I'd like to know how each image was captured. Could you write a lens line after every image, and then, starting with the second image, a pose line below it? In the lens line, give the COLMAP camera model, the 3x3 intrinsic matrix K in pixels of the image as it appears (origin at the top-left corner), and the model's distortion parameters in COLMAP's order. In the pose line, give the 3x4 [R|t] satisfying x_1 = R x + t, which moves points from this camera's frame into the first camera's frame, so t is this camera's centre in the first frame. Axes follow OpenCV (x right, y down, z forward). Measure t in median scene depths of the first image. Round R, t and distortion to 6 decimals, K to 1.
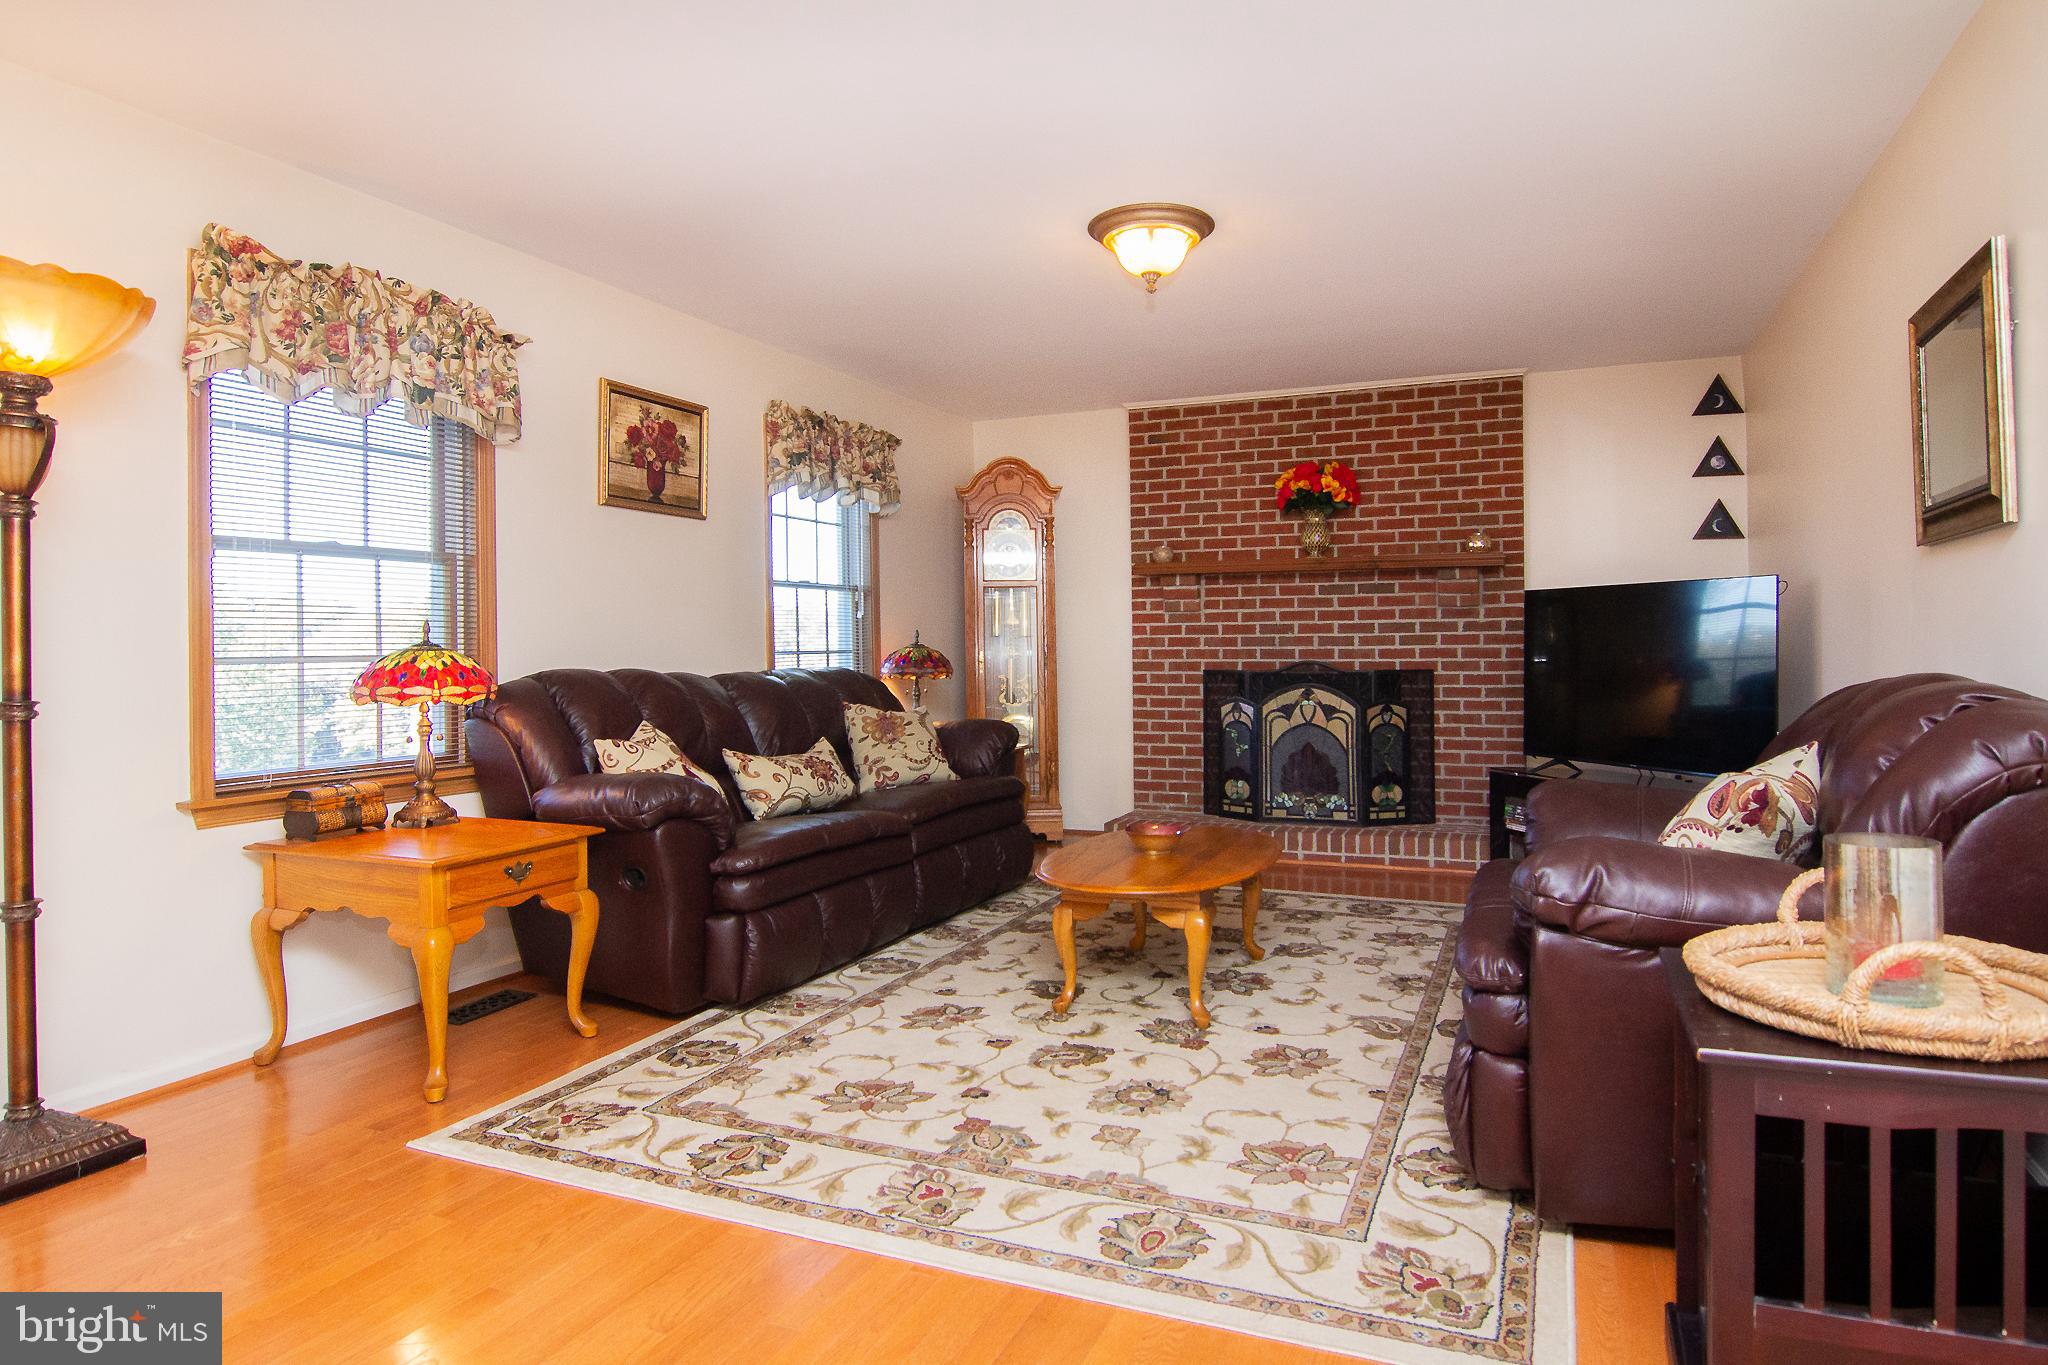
lens RADIAL K [[1254.8, 0, 1071.1], [0, 1254.8, 643.3], [0, 0, 1]] dist [-0.013513, -0.001742]
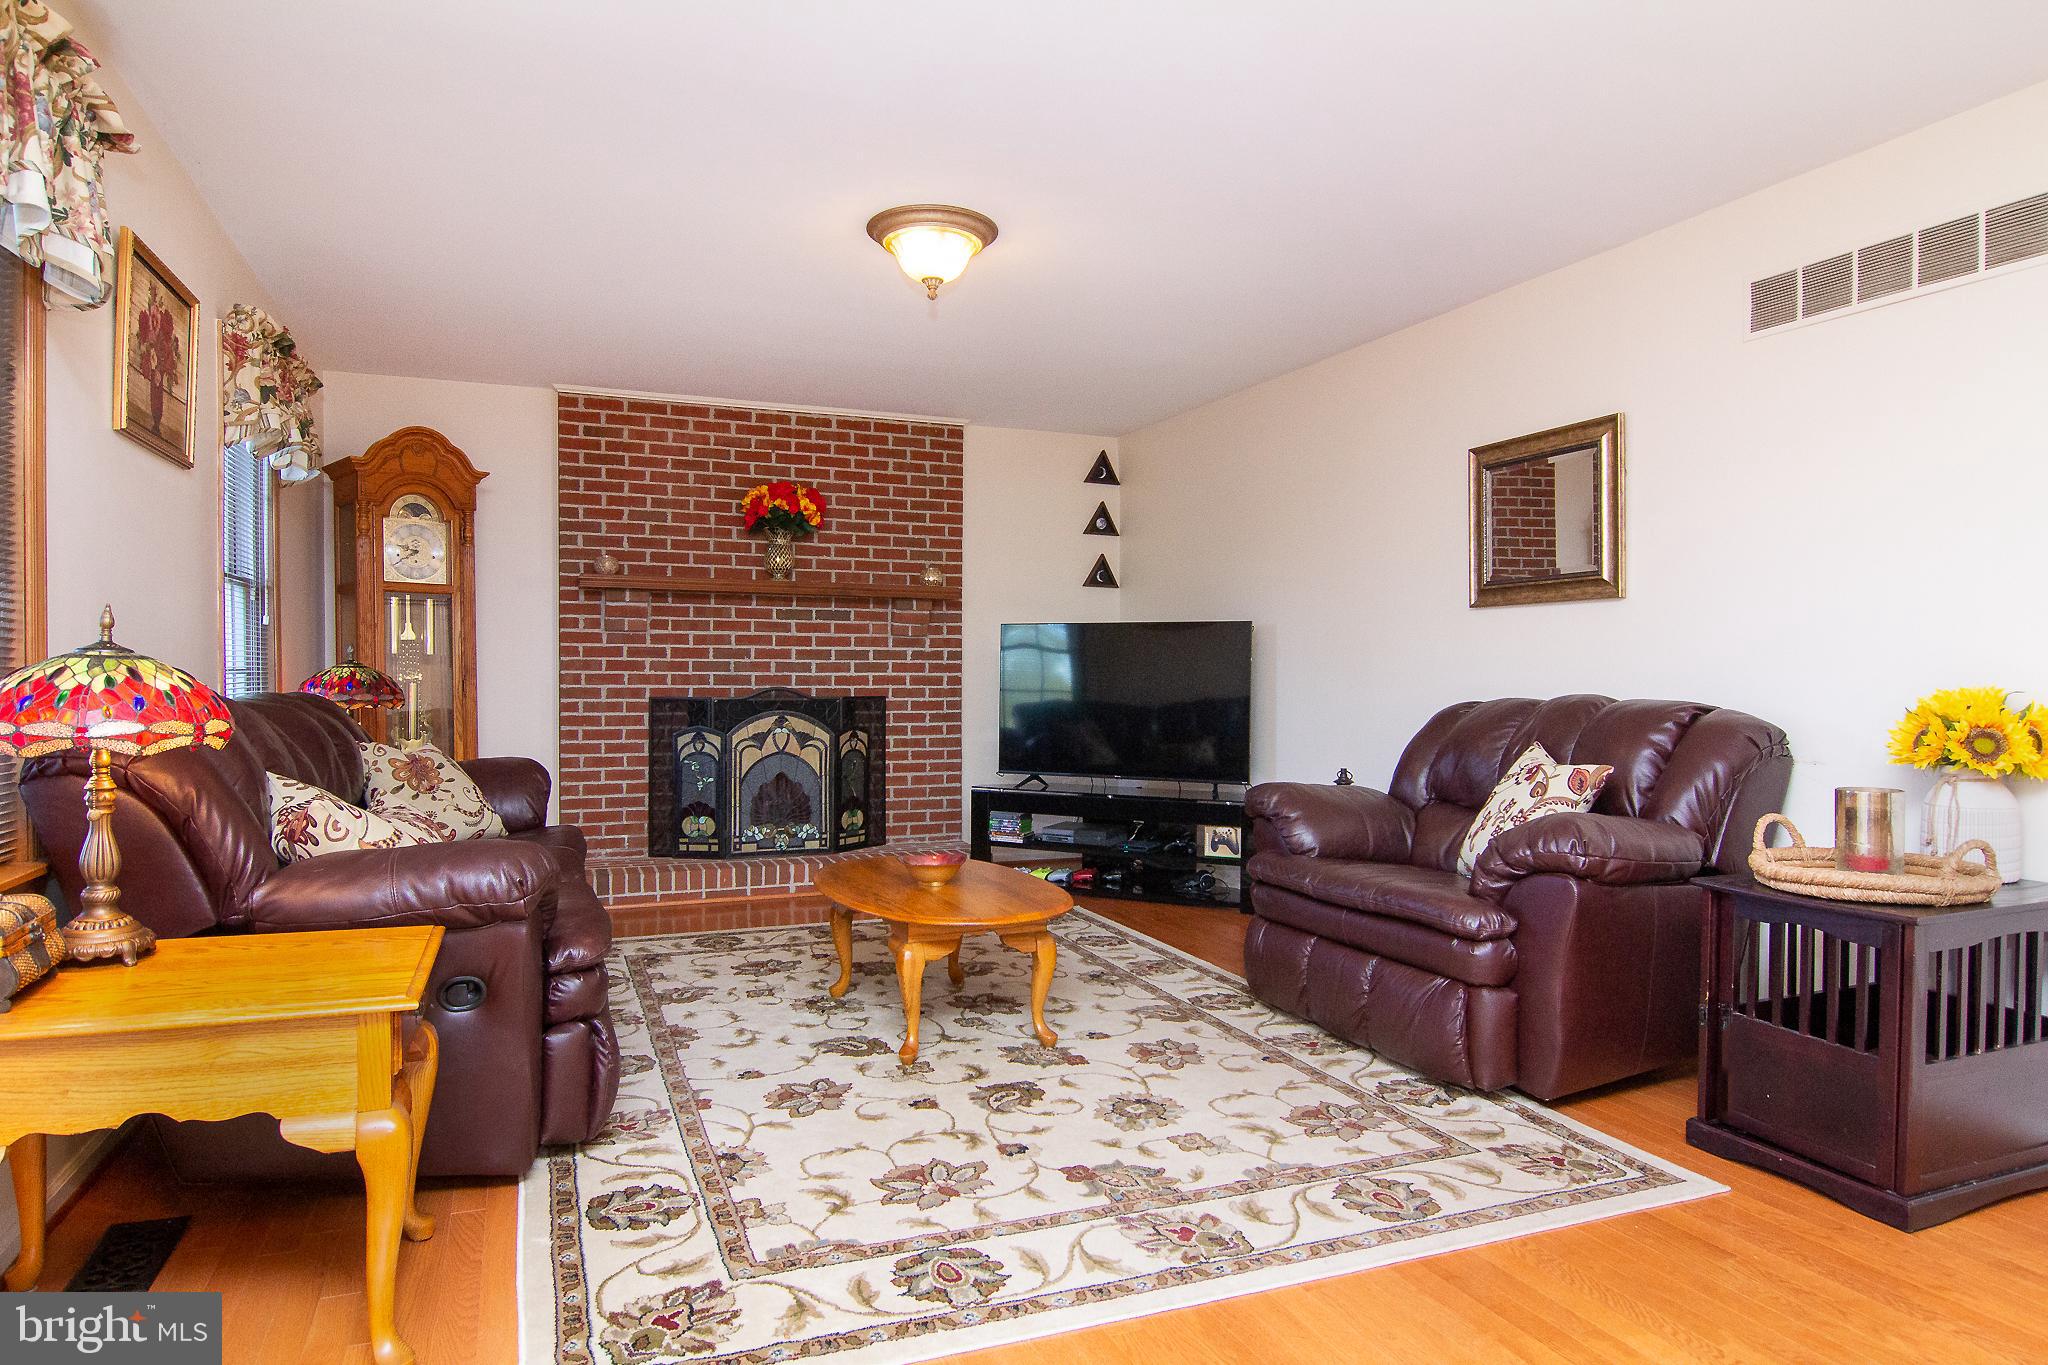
lens RADIAL K [[1254.8, 0, 1107.0], [0, 1254.8, 697.4], [0, 0, 1]] dist [-0.013513, -0.001742]
pose [[0.692381, -0.001596, 0.721530, -0.352117], [-0.012313, 0.999826, 0.014027, 0.005446], [-0.721427, -0.018596, 0.692241, 0.158359]]
